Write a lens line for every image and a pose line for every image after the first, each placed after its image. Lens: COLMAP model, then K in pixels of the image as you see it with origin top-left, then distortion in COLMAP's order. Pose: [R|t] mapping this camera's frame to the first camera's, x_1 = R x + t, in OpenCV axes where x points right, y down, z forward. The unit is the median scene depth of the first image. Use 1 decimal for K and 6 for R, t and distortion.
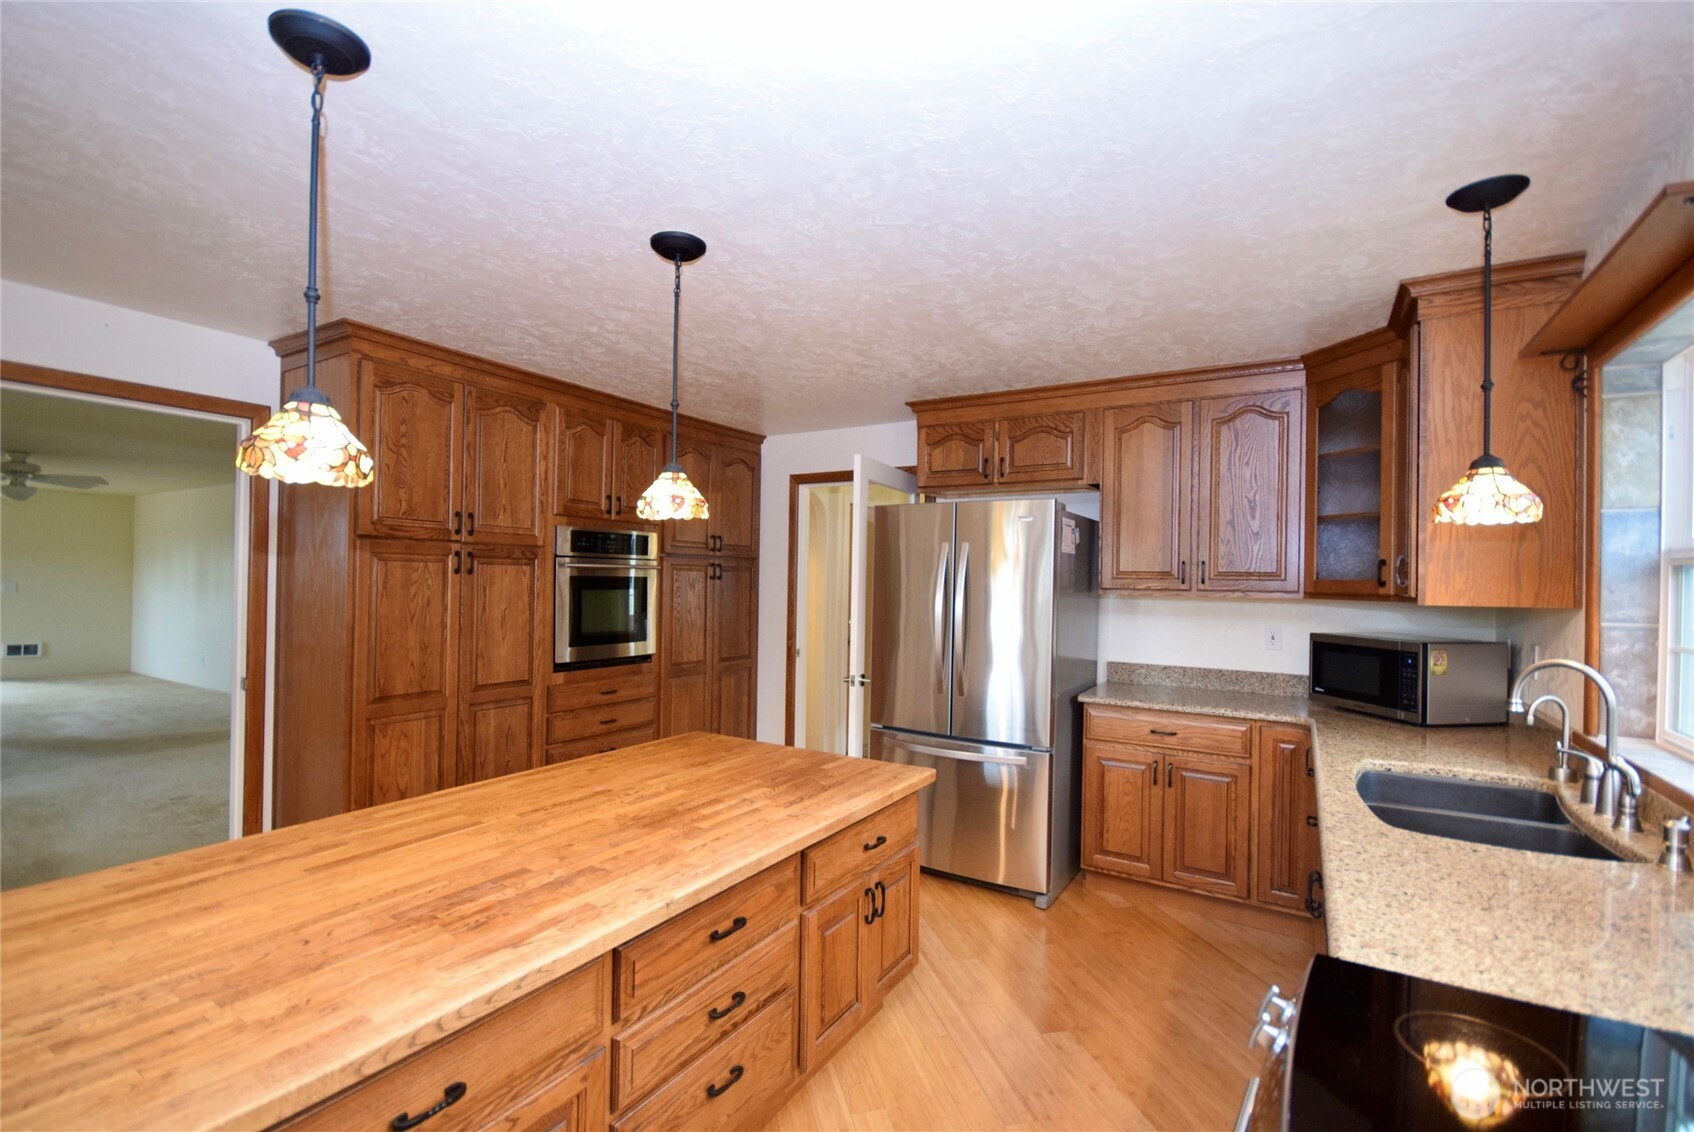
lens RADIAL K [[750.0, 0, 845.6], [0, 750.0, 578.0], [0, 0, 1]] dist [-0.002371, 0.000240]
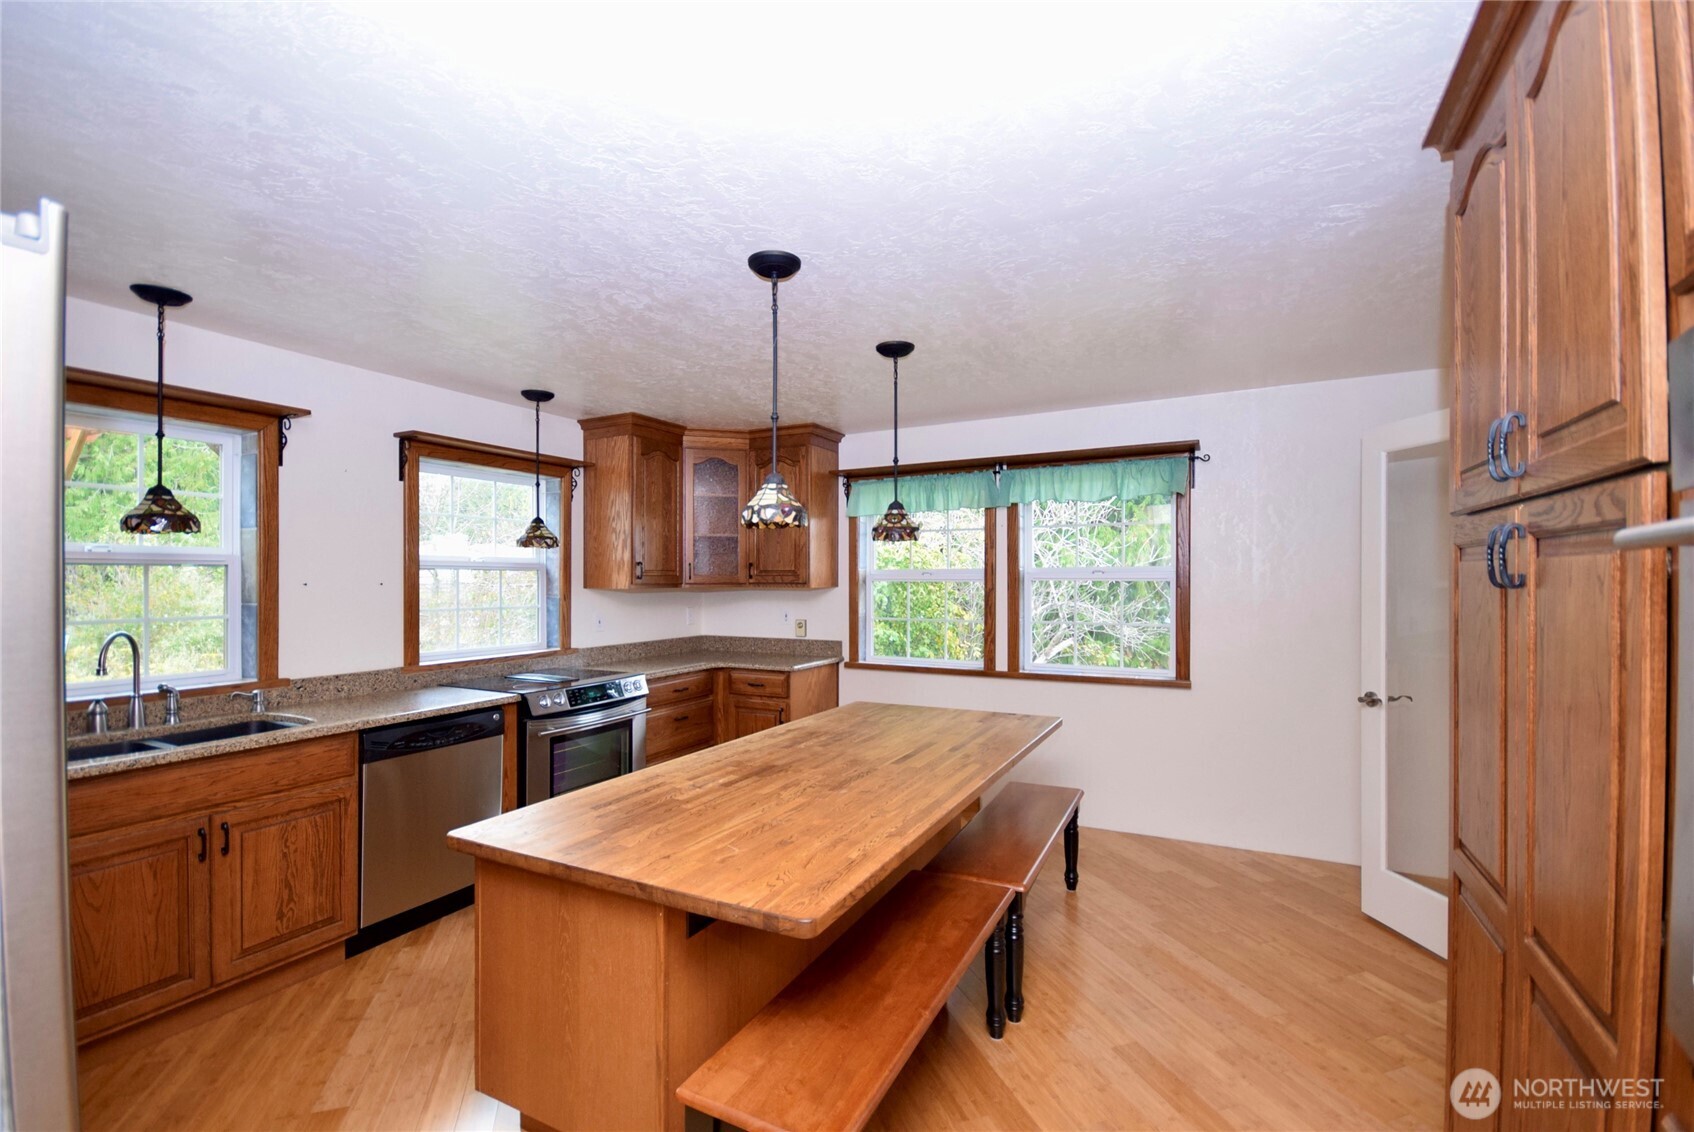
lens RADIAL K [[750.0, 0, 845.6], [0, 750.0, 578.0], [0, 0, 1]] dist [-0.002371, 0.000240]
pose [[-0.997587, -0.016565, -0.067429, -0.275021], [-0.016186, 0.999850, -0.006159, -0.004747], [0.067521, -0.005053, -0.997705, 2.172496]]
